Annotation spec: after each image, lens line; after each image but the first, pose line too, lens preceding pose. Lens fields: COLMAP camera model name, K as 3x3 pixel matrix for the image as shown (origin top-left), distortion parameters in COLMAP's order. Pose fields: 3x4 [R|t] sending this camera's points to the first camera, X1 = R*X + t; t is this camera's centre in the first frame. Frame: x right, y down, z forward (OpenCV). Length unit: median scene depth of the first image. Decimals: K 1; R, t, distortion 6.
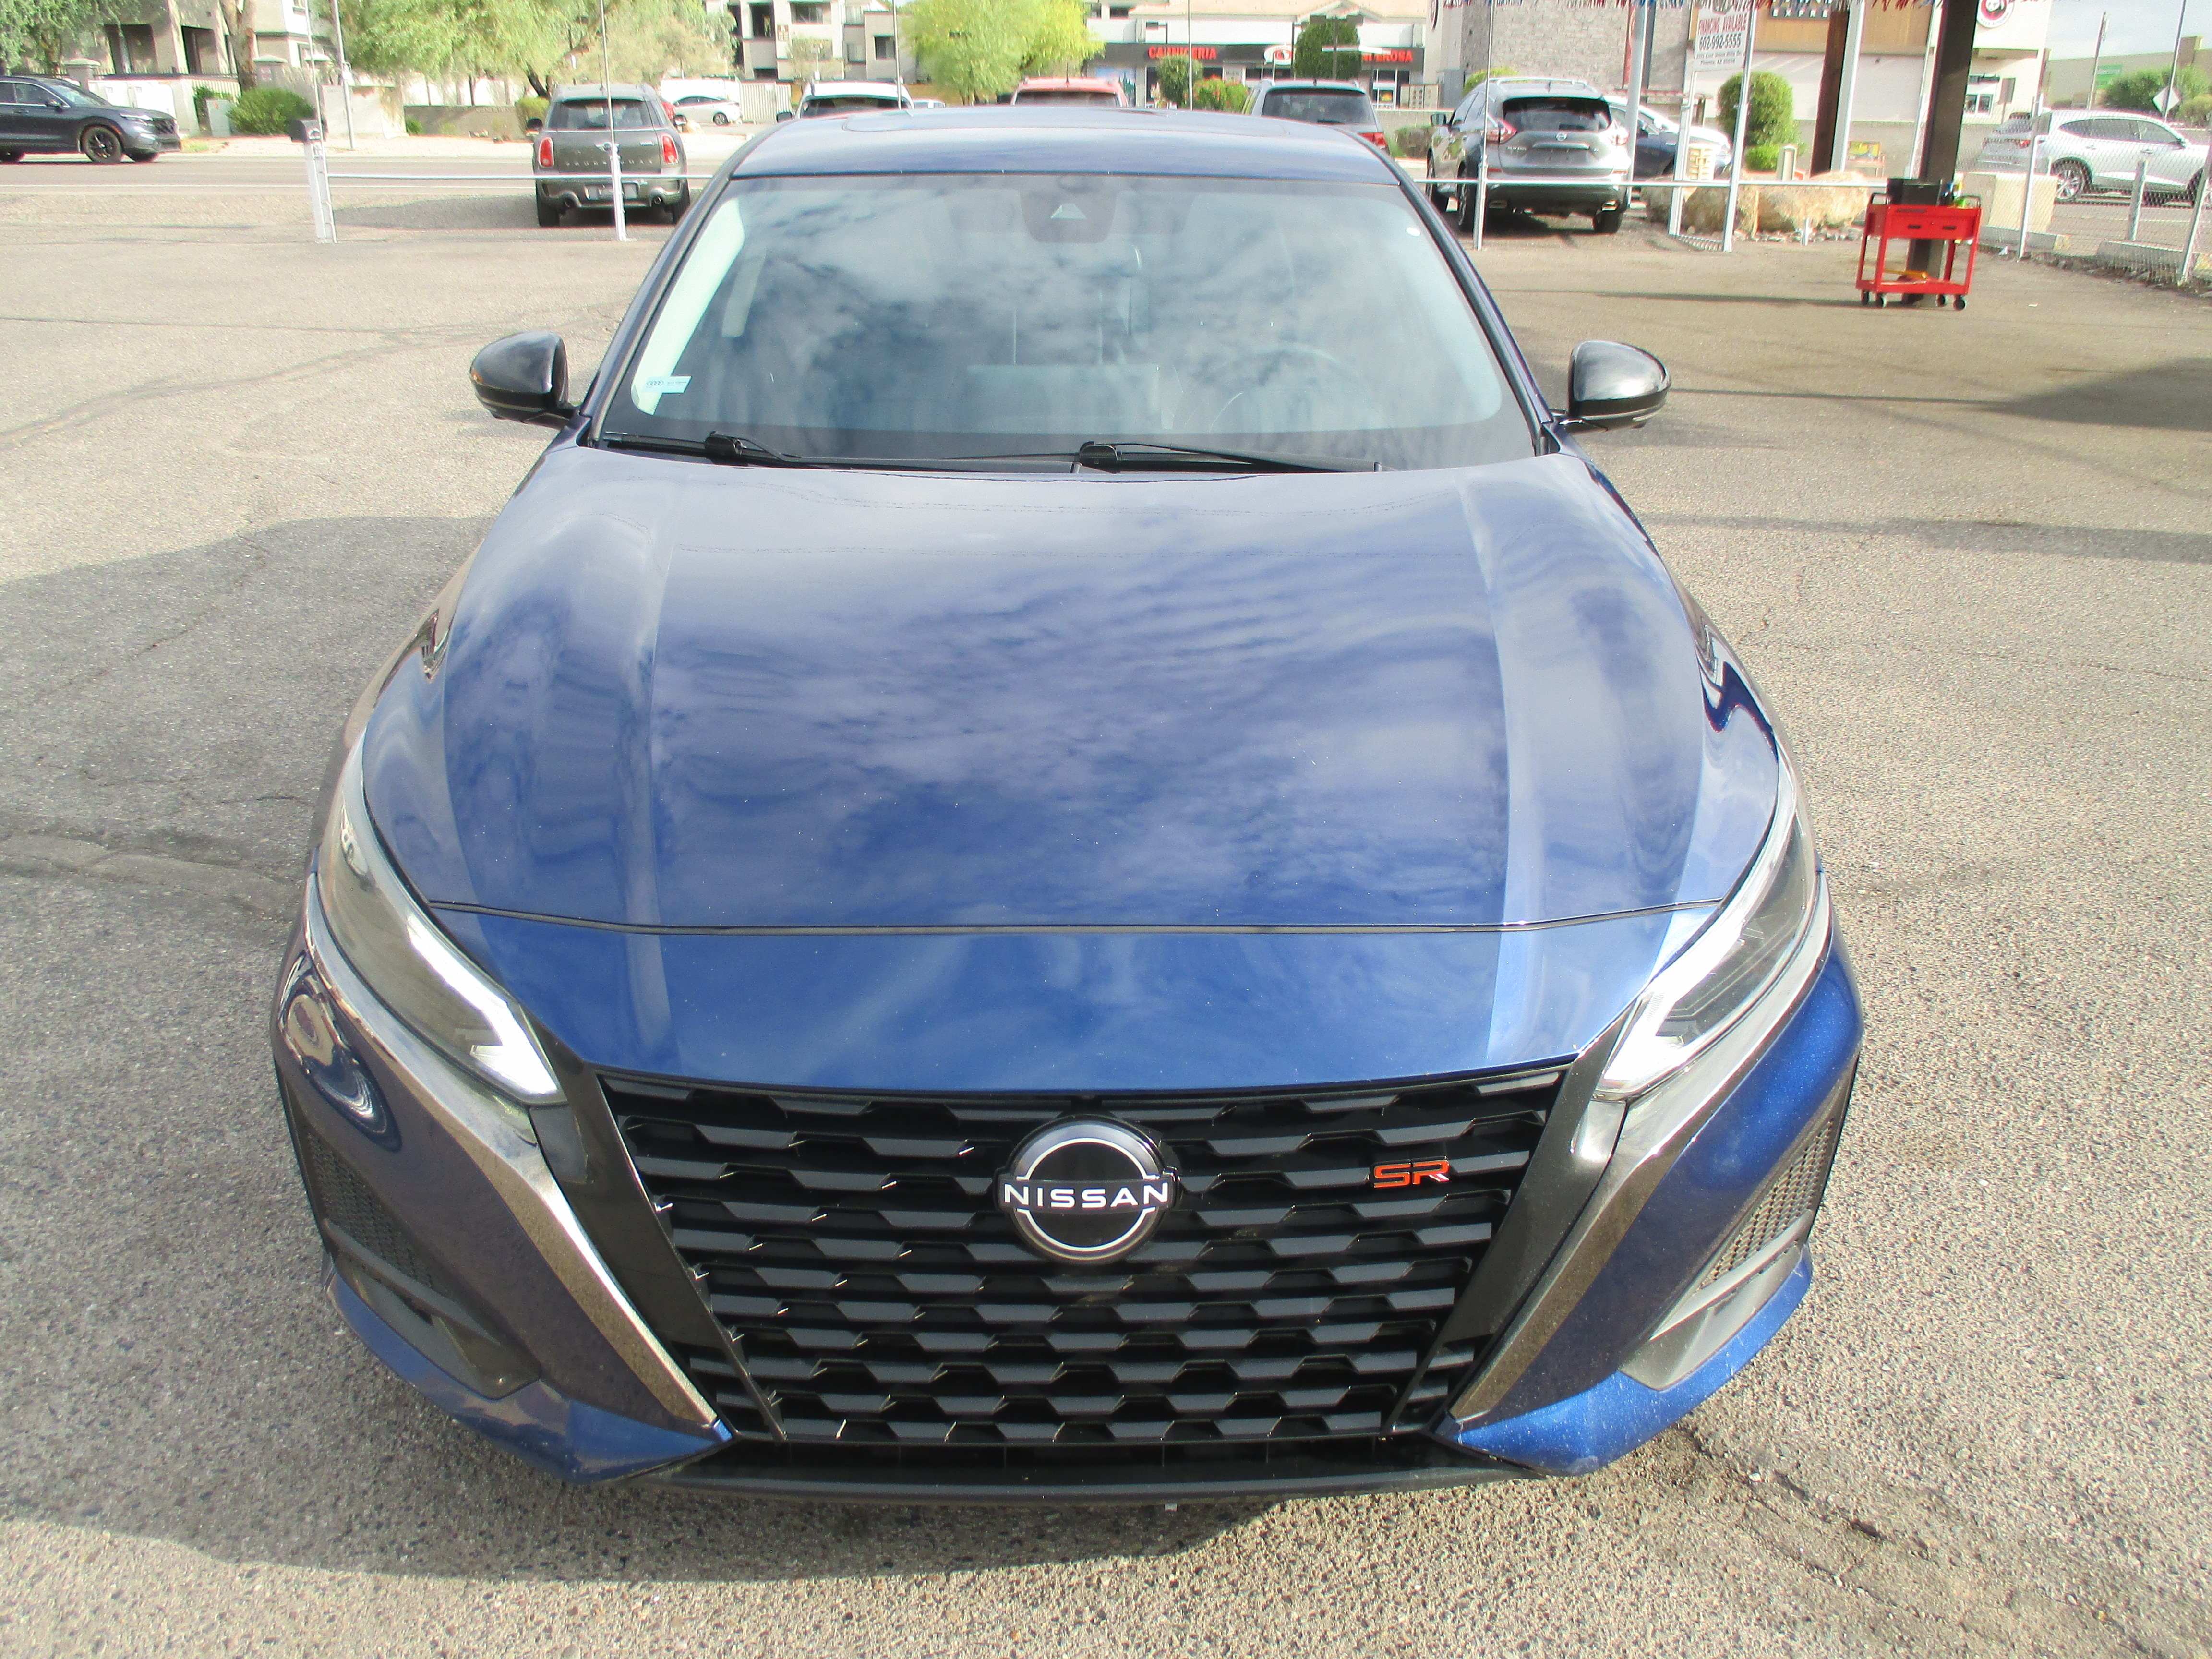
lens RADIAL K [[1845.5, 0, 1107.7], [0, 1845.5, 827.9], [0, 0, 1]] dist [-0.034364, -0.016291]
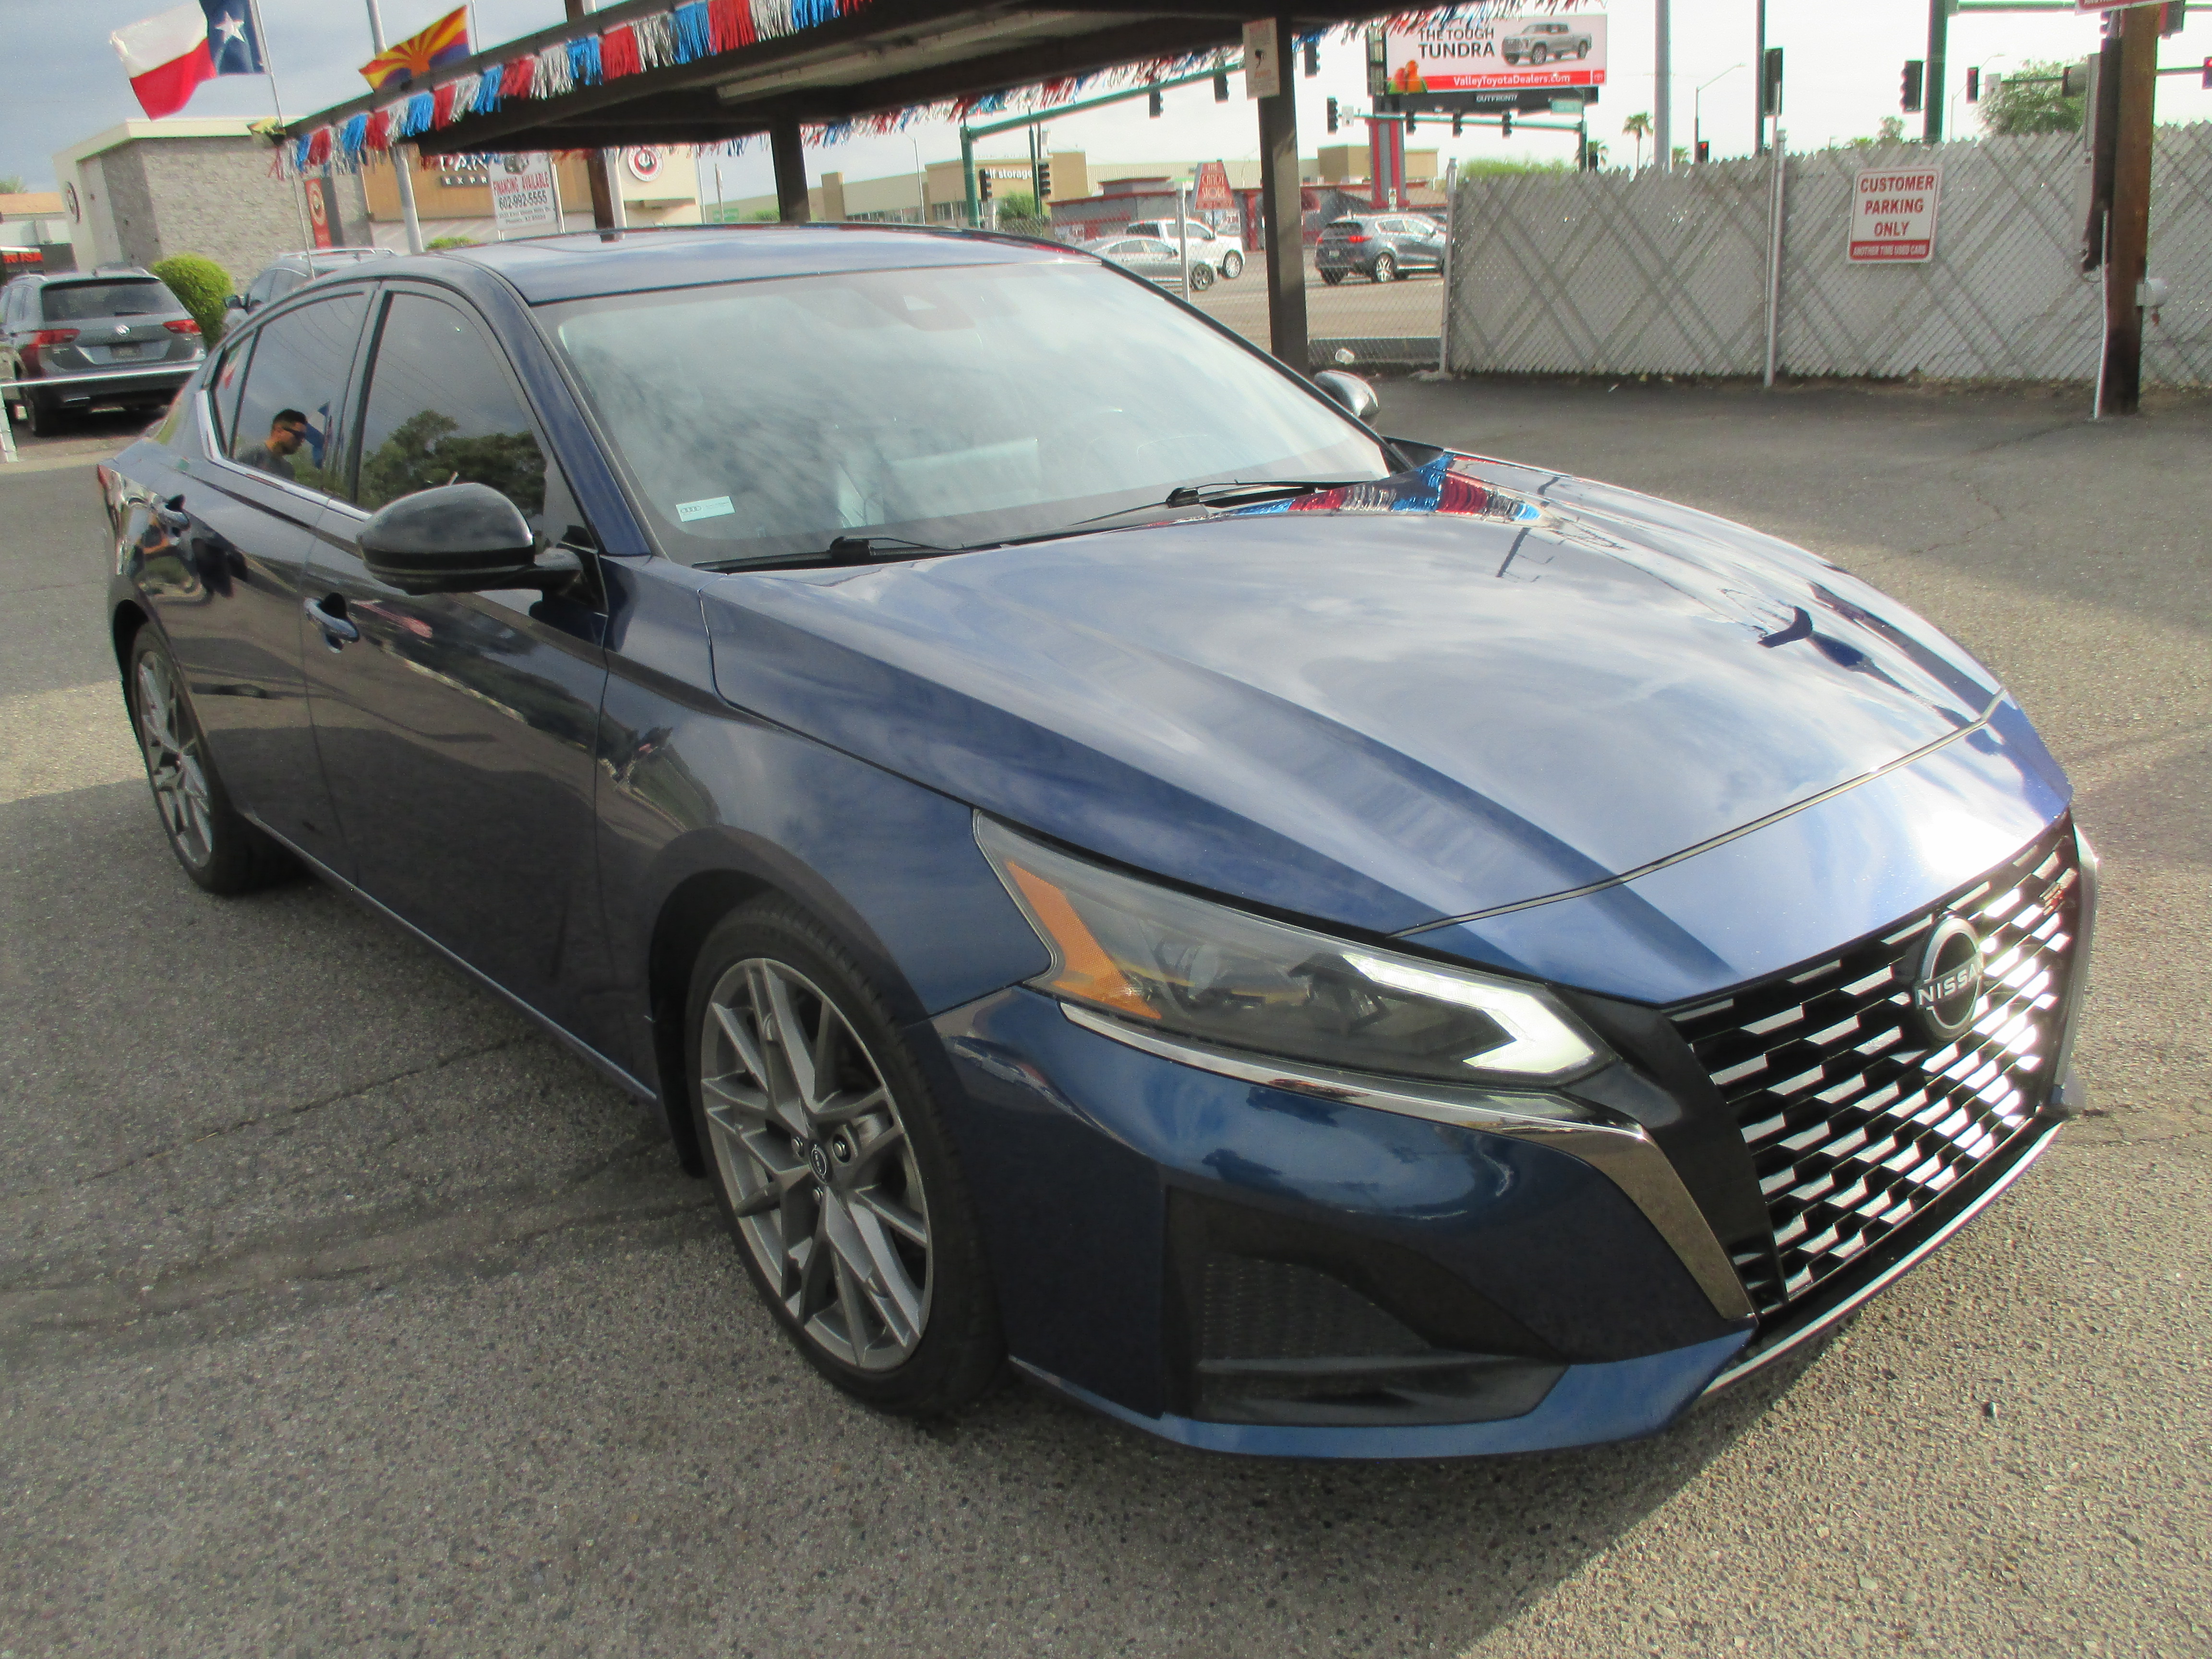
lens RADIAL K [[1845.5, 0, 1109.5], [0, 1845.5, 828.1], [0, 0, 1]] dist [-0.034364, -0.016291]
pose [[0.782267, -0.245380, 0.572579, -0.970550], [0.291480, 0.956505, 0.011688, -0.064780], [-0.550543, 0.157753, 0.819766, 0.253932]]
